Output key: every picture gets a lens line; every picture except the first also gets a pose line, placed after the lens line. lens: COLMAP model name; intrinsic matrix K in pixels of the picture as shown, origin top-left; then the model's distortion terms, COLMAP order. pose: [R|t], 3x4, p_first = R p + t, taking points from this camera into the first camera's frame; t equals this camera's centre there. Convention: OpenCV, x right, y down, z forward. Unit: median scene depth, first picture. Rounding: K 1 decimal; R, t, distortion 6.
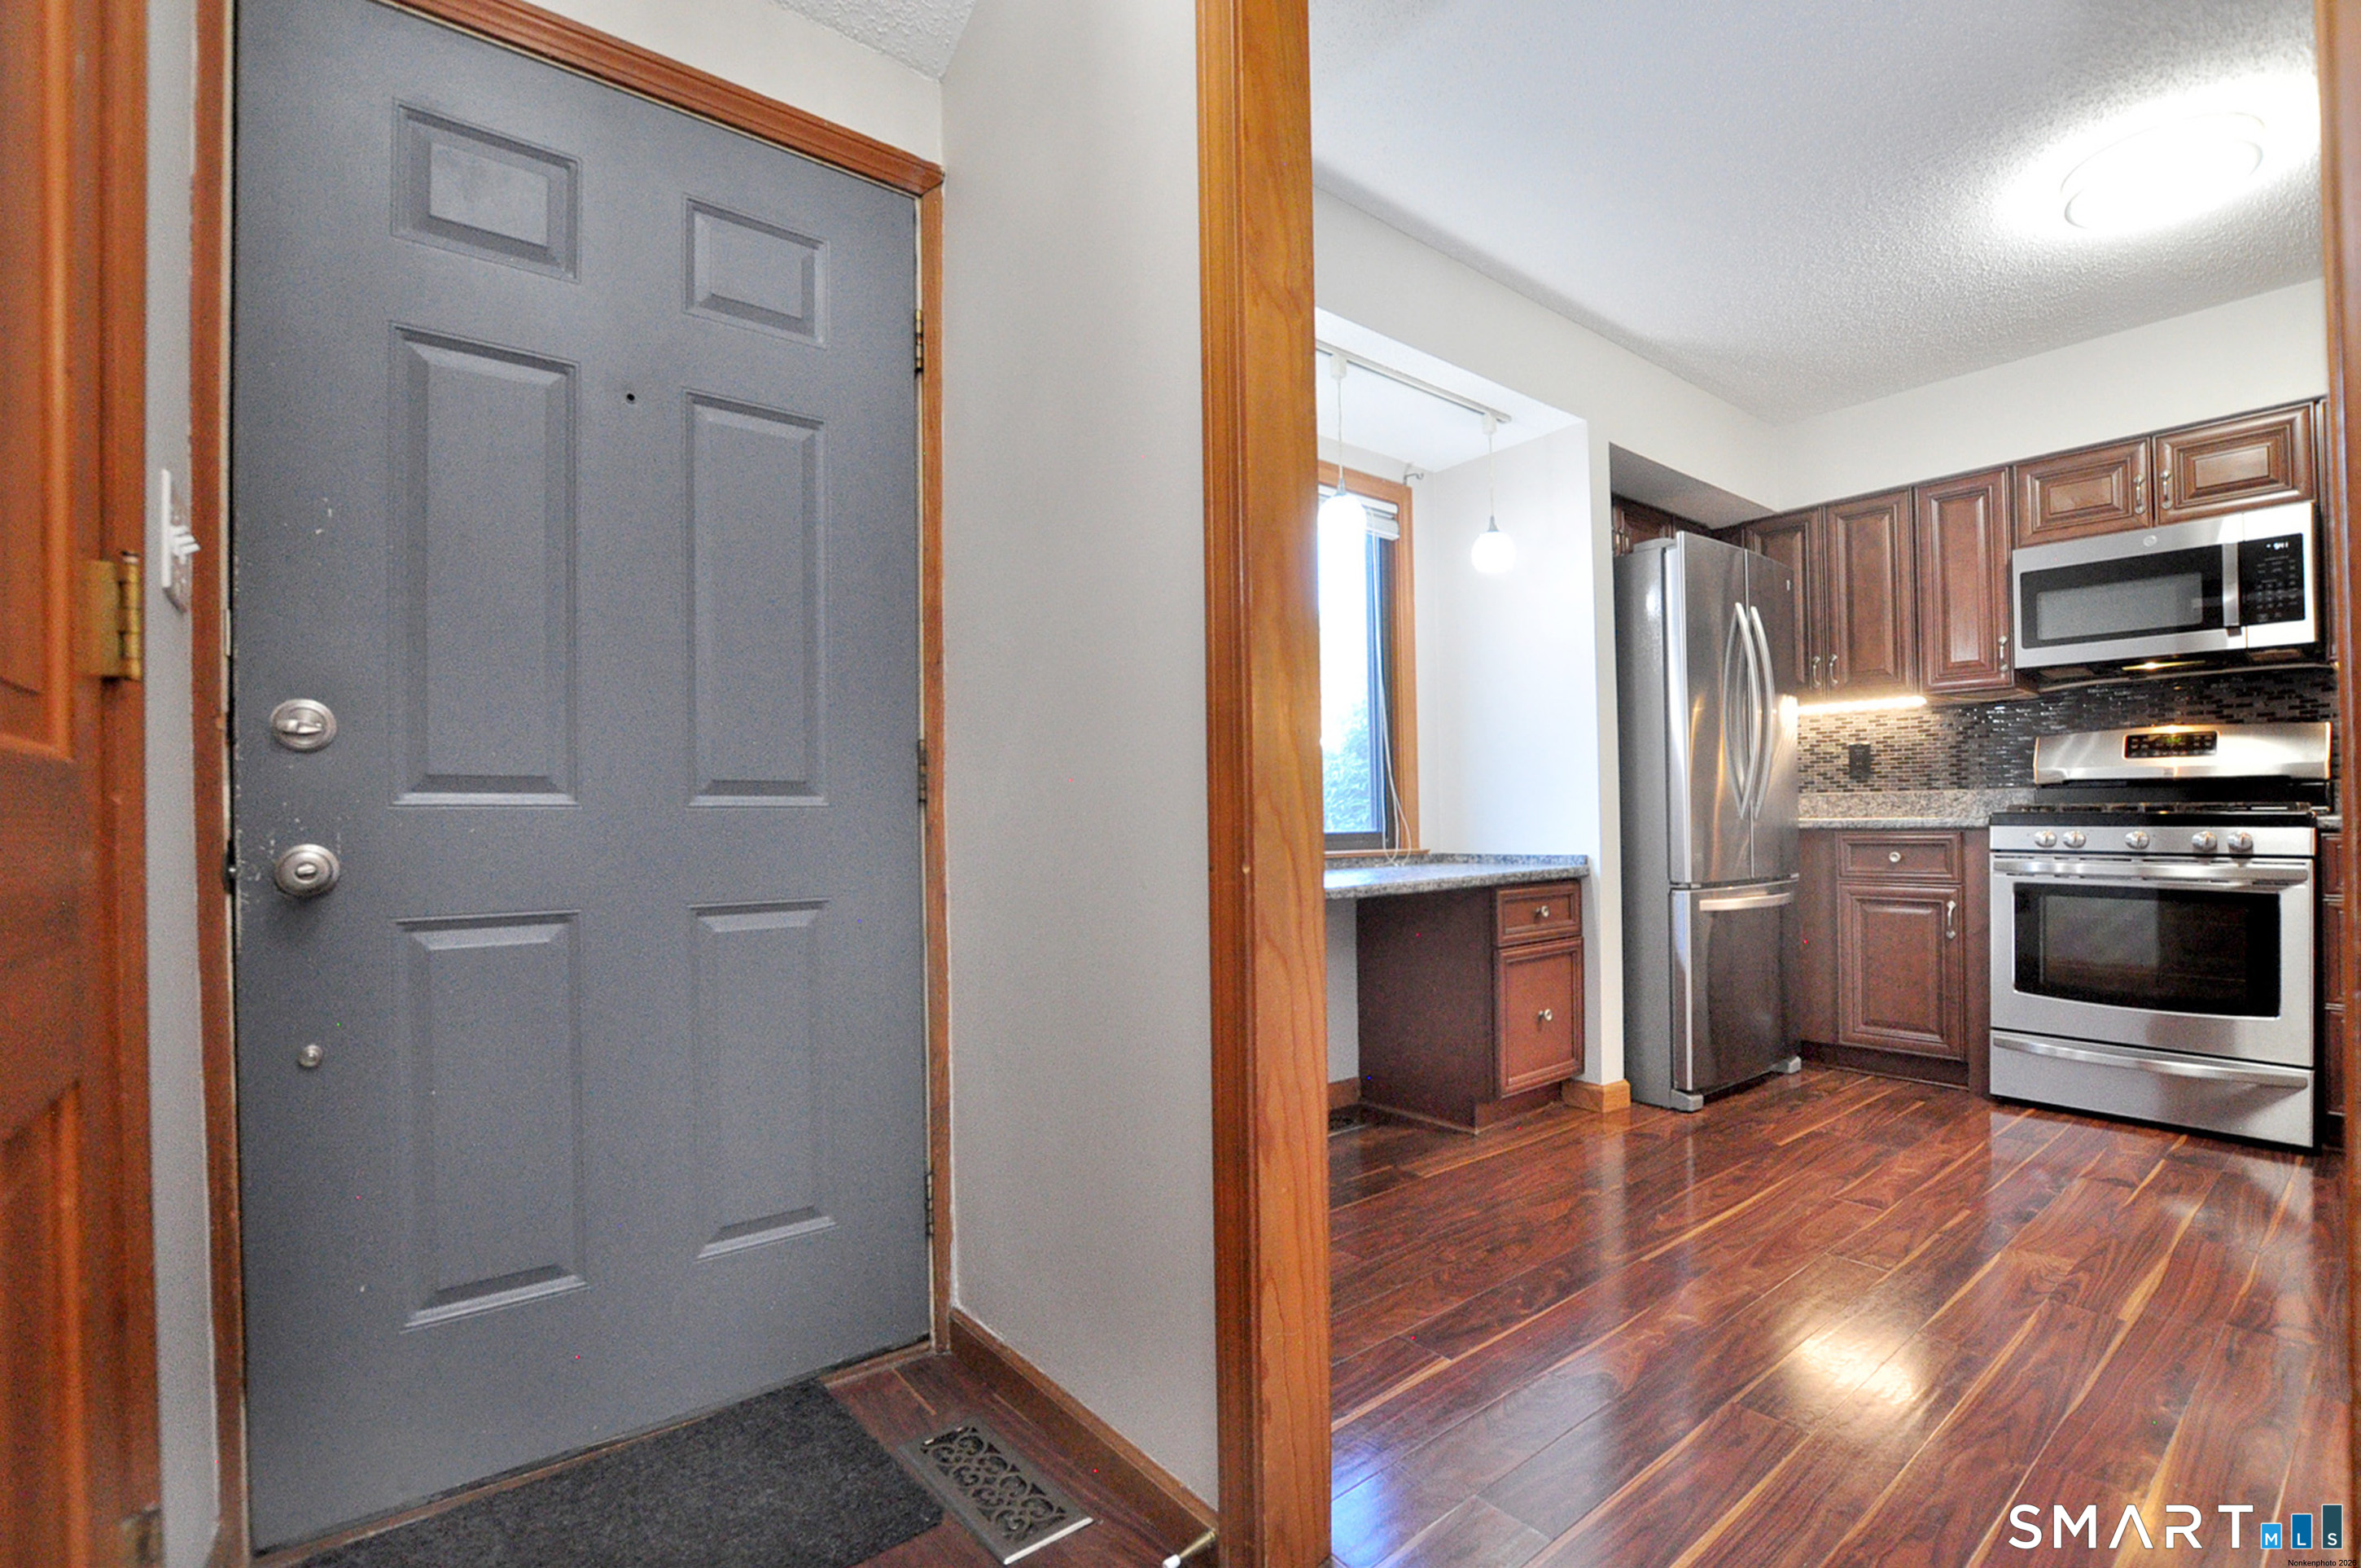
lens RADIAL K [[1042.3, 0, 1207.3], [0, 1042.3, 803.5], [0, 0, 1]] dist [-0.017215, 0.000407]
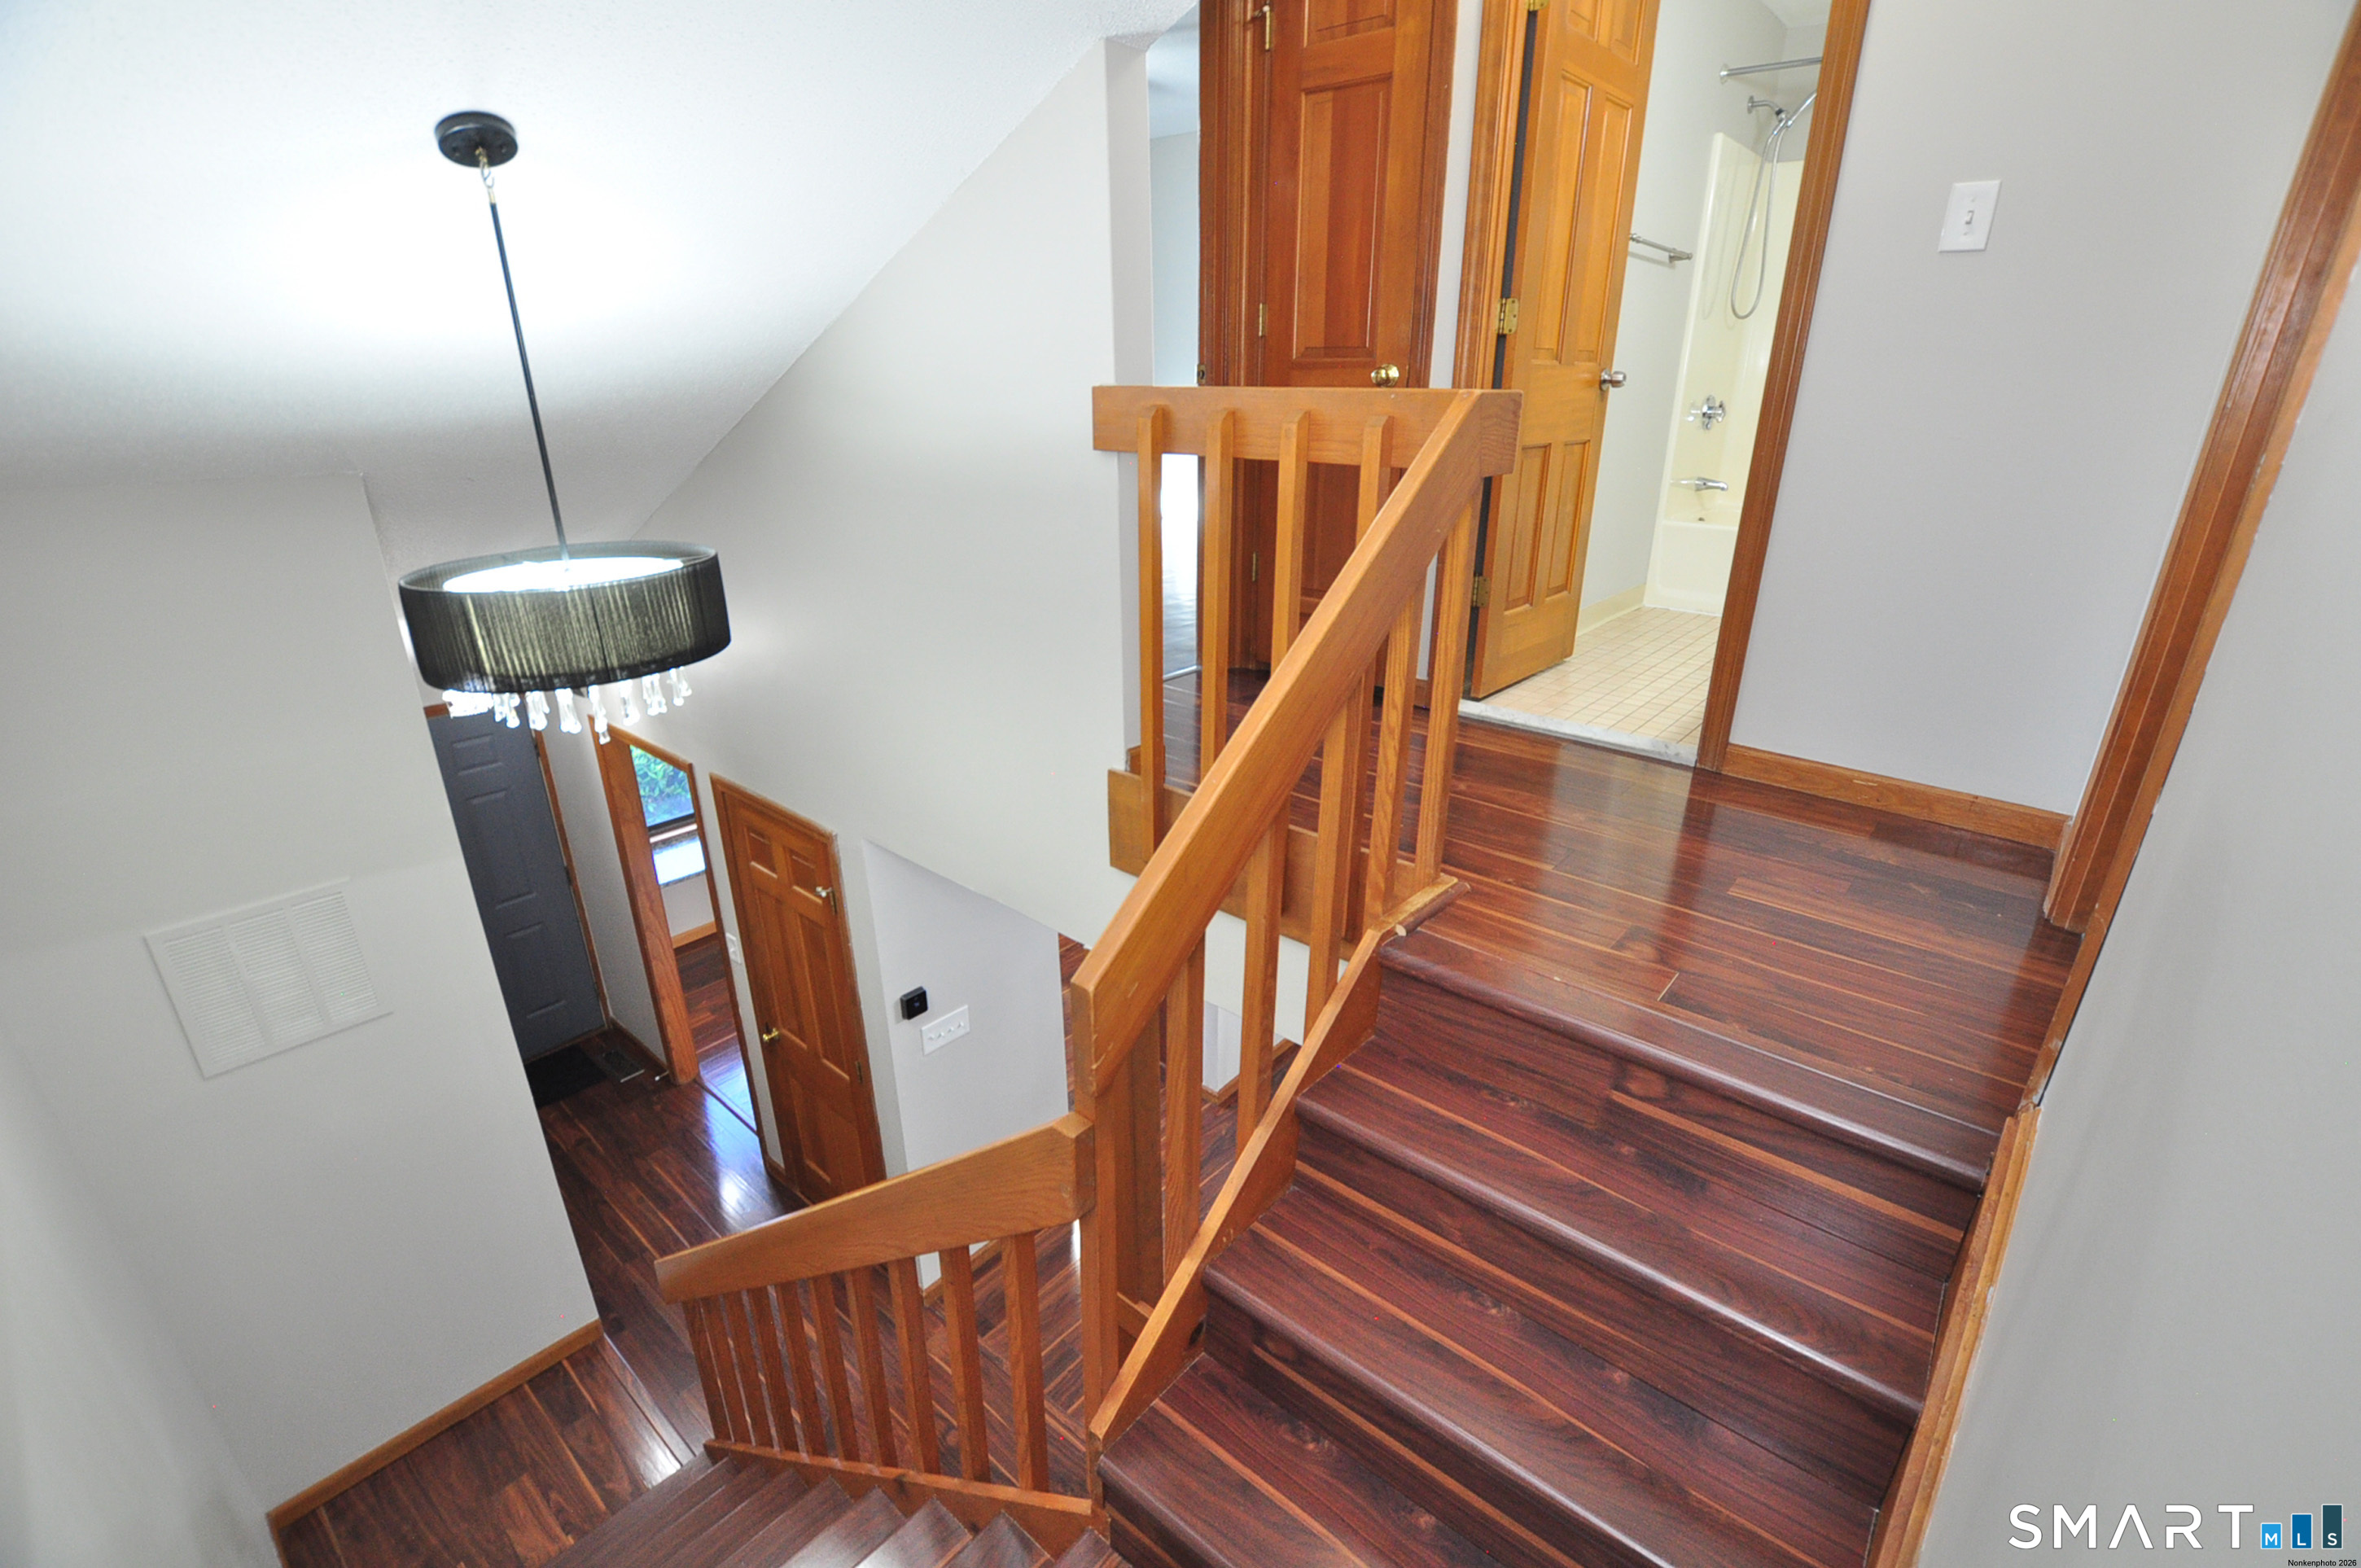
lens RADIAL K [[1041.3, 0, 1224.7], [0, 1041.3, 784.5], [0, 0, 1]] dist [0.000129, 0.000103]
pose [[0.981636, -0.049987, 0.184100, 0.660138], [-0.023515, 0.925992, 0.376811, -0.901251], [-0.189311, -0.374220, 0.907811, -1.270307]]
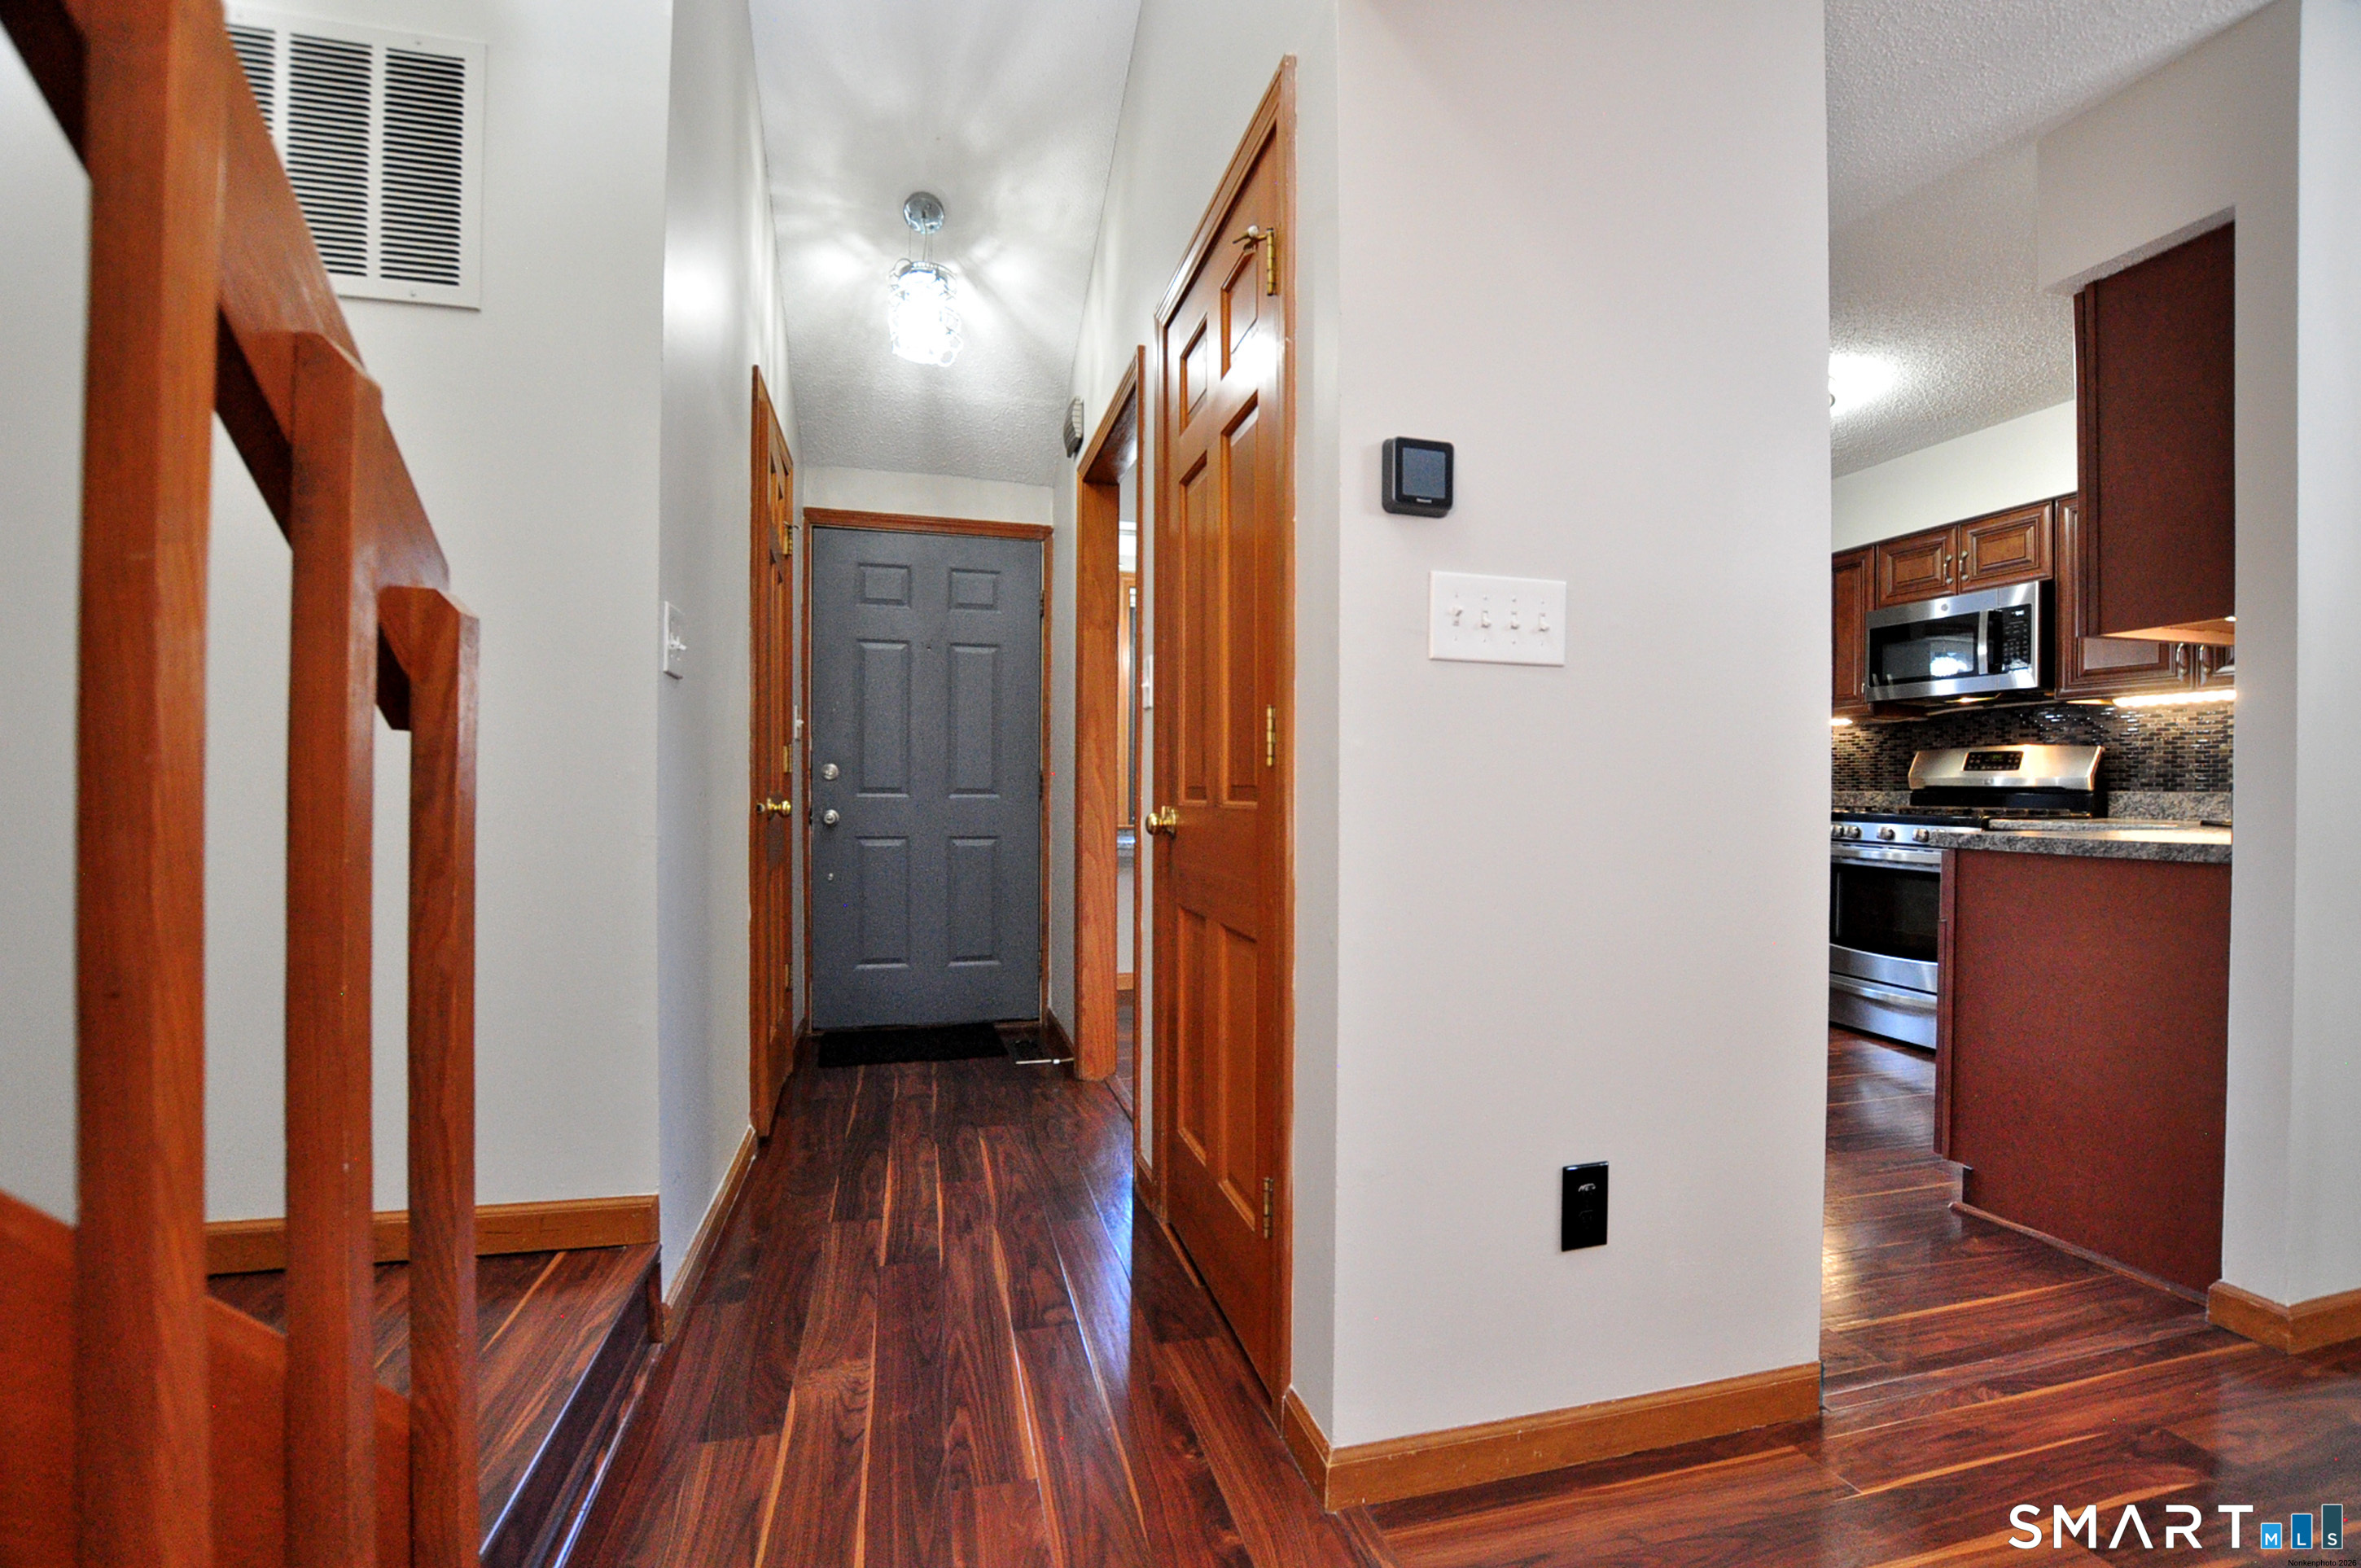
lens RADIAL K [[1041.3, 0, 1224.7], [0, 1041.3, 784.5], [0, 0, 1]] dist [0.000129, 0.000103]
pose [[0.922934, 0.014544, -0.384683, 0.611062], [-0.009868, 0.999852, 0.014125, -0.040151], [0.384832, -0.009241, 0.922941, -0.617542]]
